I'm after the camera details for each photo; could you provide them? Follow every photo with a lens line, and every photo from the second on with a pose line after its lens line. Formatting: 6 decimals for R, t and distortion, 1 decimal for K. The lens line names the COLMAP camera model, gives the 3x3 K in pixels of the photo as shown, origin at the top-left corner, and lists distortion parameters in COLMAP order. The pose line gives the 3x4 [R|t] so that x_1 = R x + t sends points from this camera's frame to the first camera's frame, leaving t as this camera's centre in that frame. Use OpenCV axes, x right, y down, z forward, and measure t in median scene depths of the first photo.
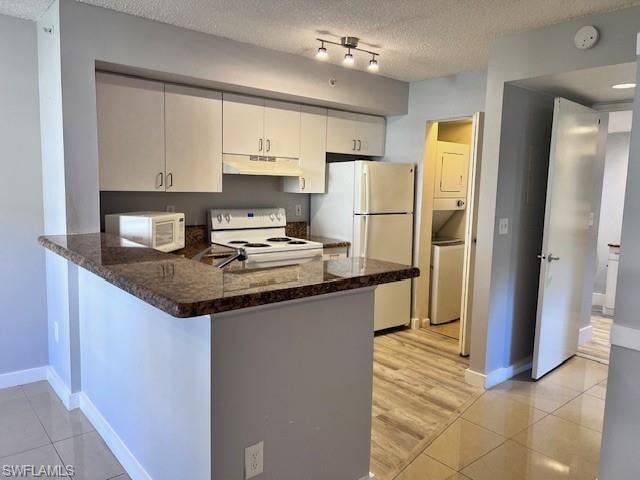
lens RADIAL K [[476.2, 0, 321.0], [0, 476.2, 240.4], [0, 0, 1]] dist [0.035231, -0.043154]
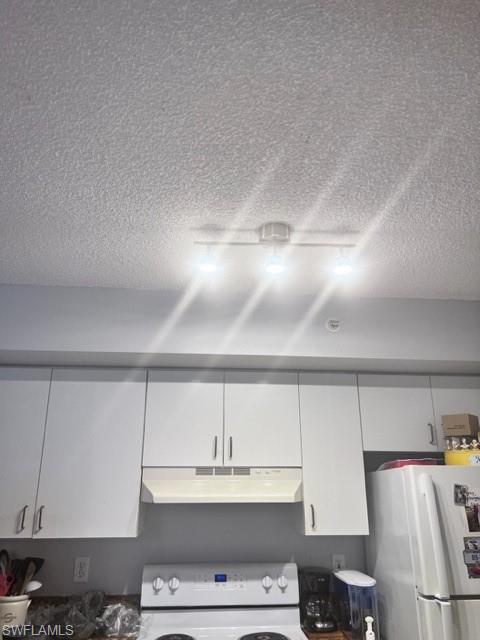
lens RADIAL K [[472.5, 0, 244.3], [0, 472.5, 316.4], [0, 0, 1]] dist [0.050011, -0.021516]
pose [[0.811899, -0.203157, -0.547309, 0.258669], [-0.051279, 0.909057, -0.413504, -0.110542], [0.581542, 0.363789, 0.727645, 0.557521]]
